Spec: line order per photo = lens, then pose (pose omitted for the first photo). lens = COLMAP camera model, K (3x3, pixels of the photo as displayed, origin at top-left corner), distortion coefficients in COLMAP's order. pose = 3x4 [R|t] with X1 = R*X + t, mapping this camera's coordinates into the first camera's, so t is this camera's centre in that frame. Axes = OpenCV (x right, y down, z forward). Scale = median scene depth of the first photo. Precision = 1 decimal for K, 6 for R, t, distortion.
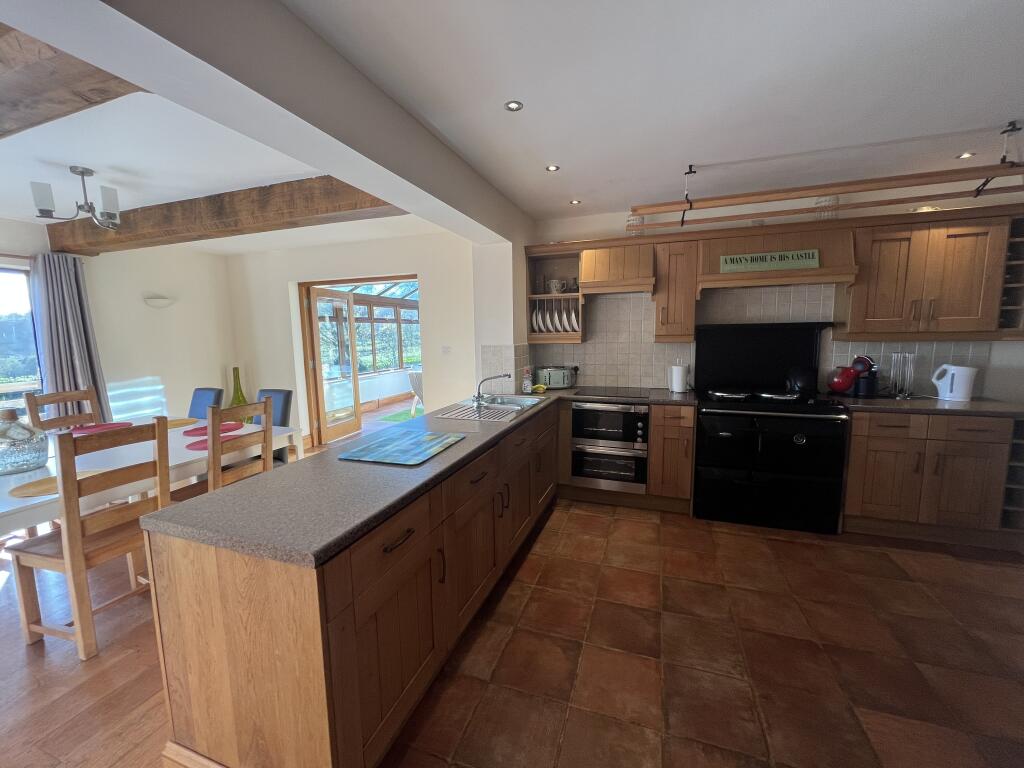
lens RADIAL K [[414.3, 0, 512.0], [0, 414.3, 384.0], [0, 0, 1]] dist [-0.003481, -0.000142]
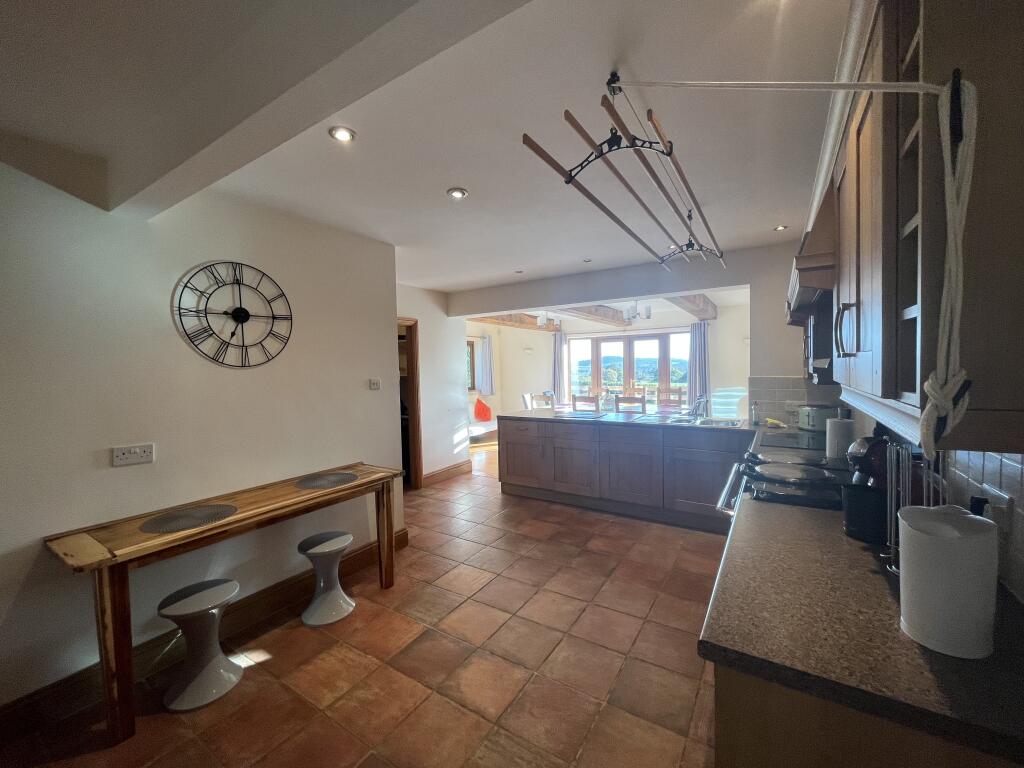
lens RADIAL K [[414.3, 0, 512.0], [0, 414.3, 384.0], [0, 0, 1]] dist [-0.003481, -0.000142]
pose [[-0.235626, 0.063670, -0.969756, 1.374089], [-0.096000, 0.991446, 0.088419, -0.127501], [0.967091, 0.113930, -0.227498, 0.745241]]
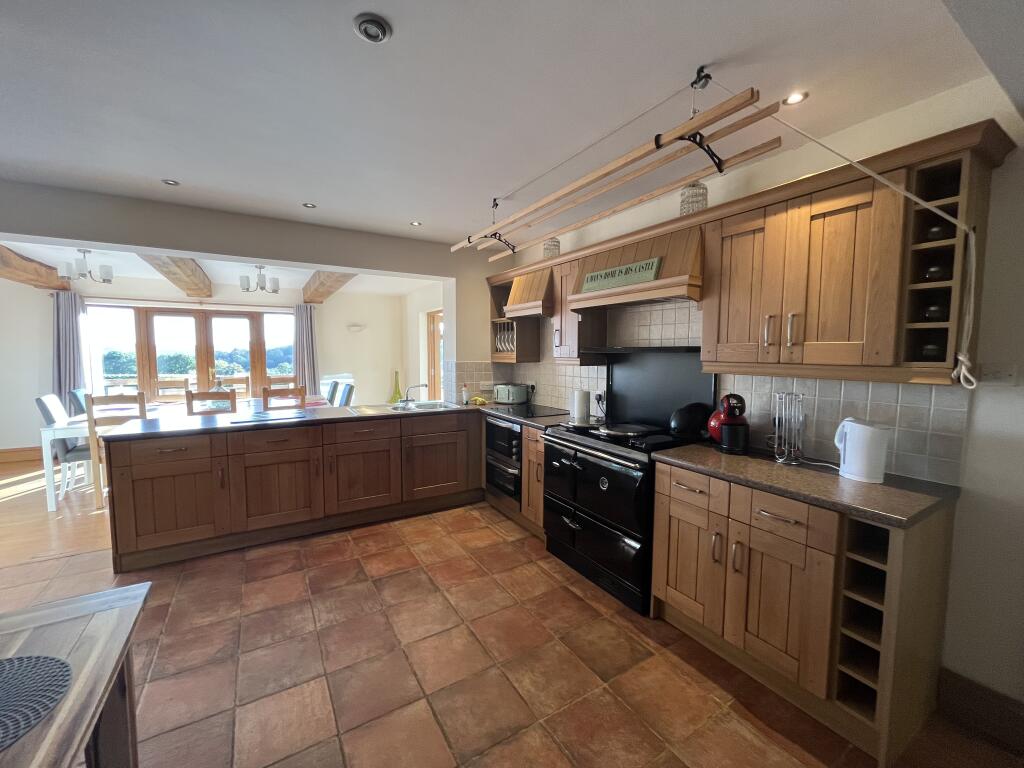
lens RADIAL K [[414.3, 0, 512.0], [0, 414.3, 384.0], [0, 0, 1]] dist [-0.003481, -0.000142]
pose [[0.772732, 0.071219, -0.630724, 1.026623], [-0.097527, 0.995208, -0.007110, -0.043266], [0.627195, 0.067007, 0.775974, 0.200626]]
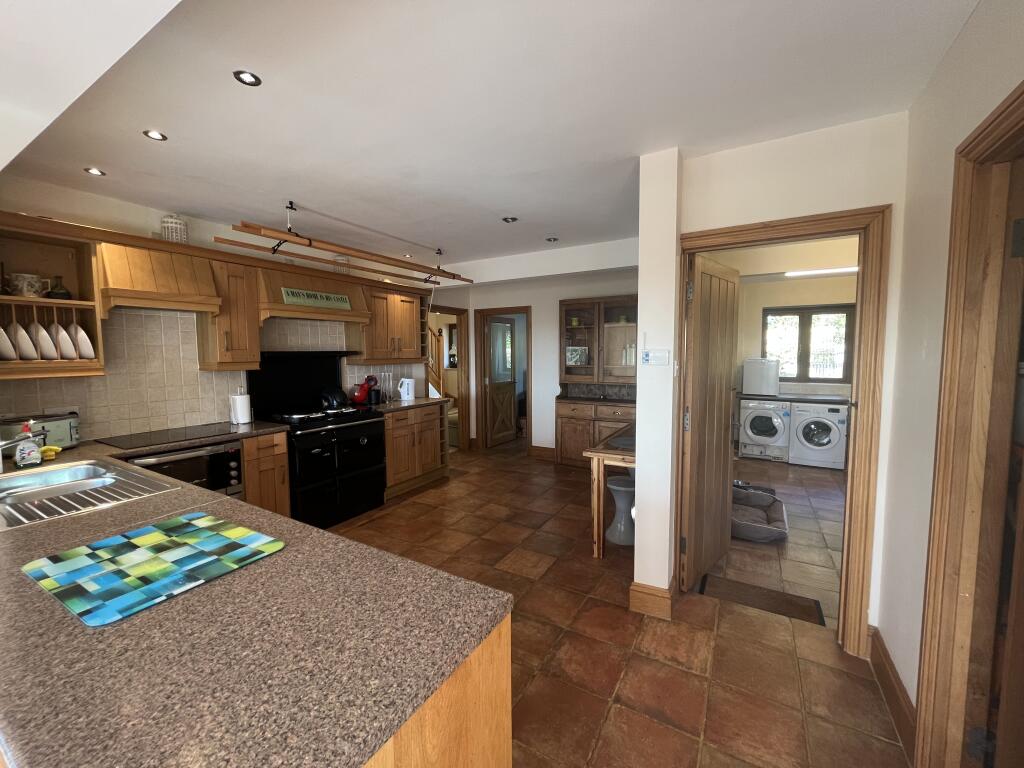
lens RADIAL K [[414.3, 0, 512.0], [0, 414.3, 384.0], [0, 0, 1]] dist [-0.003481, -0.000142]
pose [[0.189525, -0.059177, 0.980091, -0.458992], [0.127772, 0.991181, 0.035139, -0.027179], [-0.973527, 0.118568, 0.195415, 0.260415]]
